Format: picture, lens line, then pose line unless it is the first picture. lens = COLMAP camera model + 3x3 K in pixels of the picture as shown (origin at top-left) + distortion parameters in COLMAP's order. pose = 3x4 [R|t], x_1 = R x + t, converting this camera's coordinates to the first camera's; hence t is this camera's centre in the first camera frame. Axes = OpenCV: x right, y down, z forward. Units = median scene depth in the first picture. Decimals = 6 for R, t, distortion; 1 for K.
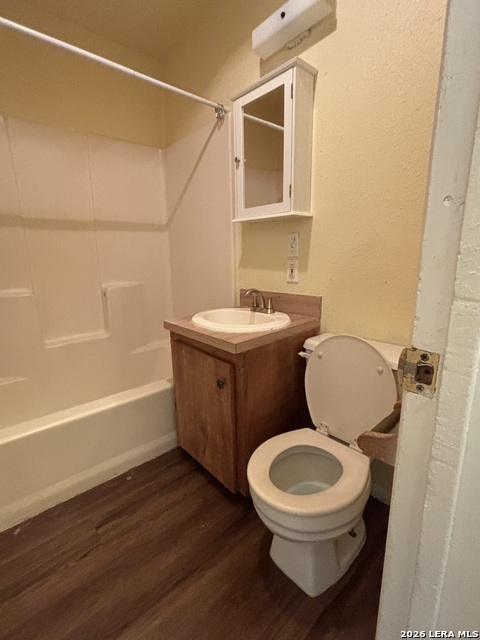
lens RADIAL K [[295.7, 0, 238.9], [0, 295.7, 316.6], [0, 0, 1]] dist [0.003234, -0.000420]
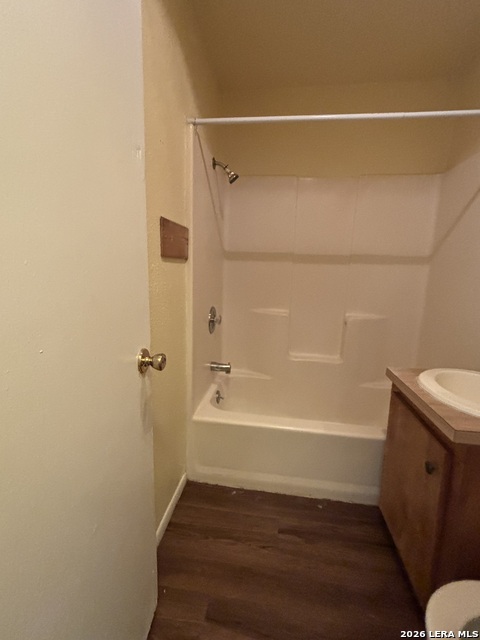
lens RADIAL K [[295.7, 0, 240.3], [0, 295.7, 317.7], [0, 0, 1]] dist [0.003234, -0.000420]
pose [[0.652837, 0.155895, -0.741283, 0.115509], [-0.195834, 0.980060, 0.033643, -0.084321], [0.731746, 0.123205, 0.670349, 0.025491]]
